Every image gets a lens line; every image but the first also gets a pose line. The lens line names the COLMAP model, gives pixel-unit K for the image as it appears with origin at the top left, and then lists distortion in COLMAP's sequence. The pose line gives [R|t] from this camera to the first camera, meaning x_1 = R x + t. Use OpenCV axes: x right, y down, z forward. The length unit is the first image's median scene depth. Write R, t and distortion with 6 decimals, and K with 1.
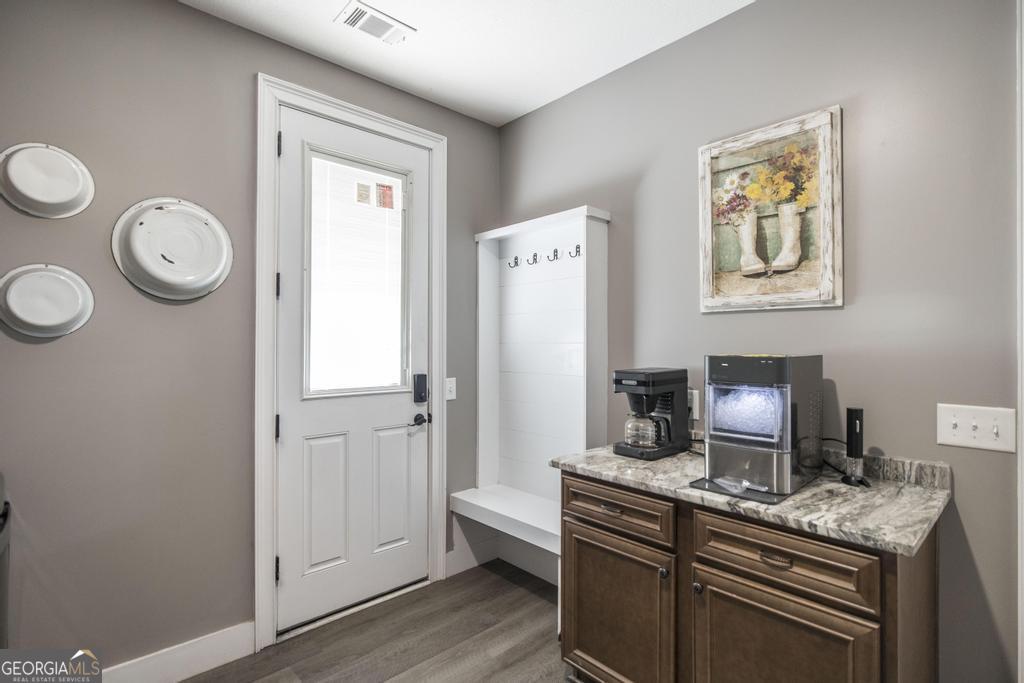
lens RADIAL K [[495.1, 0, 511.5], [0, 495.1, 340.3], [0, 0, 1]] dist [-0.002347, 0.000035]
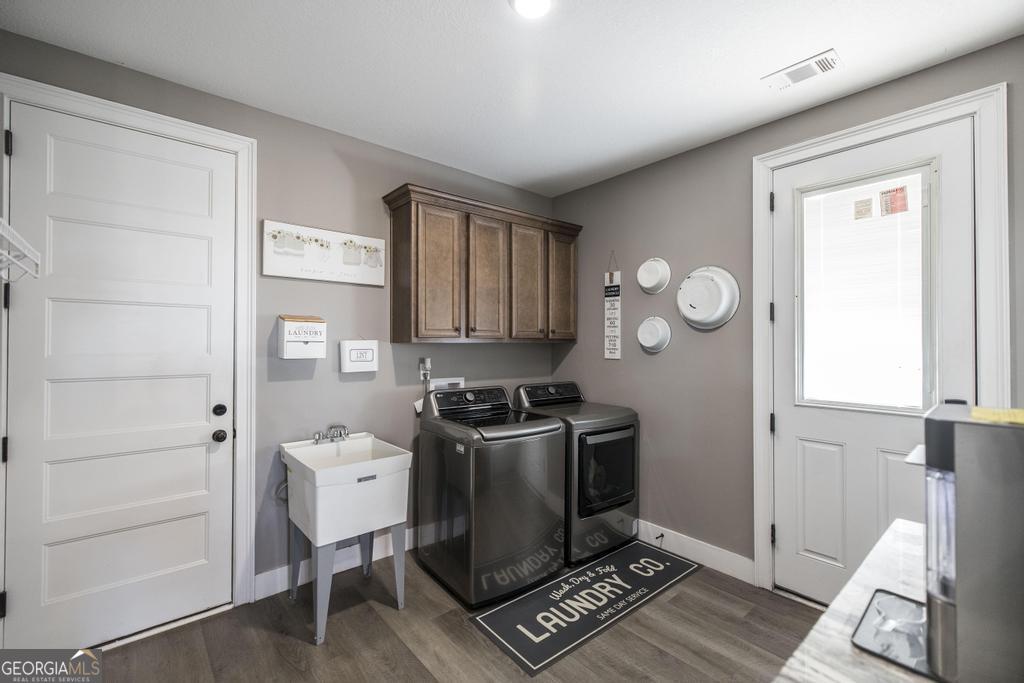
lens RADIAL K [[438.9, 0, 510.9], [0, 438.9, 341.5], [0, 0, 1]] dist [-0.000396, -0.000144]
pose [[-0.044628, -0.007111, -0.998978, 0.668671], [0.004488, 0.999963, -0.007319, -0.029671], [0.998994, -0.004810, -0.044595, 0.361524]]
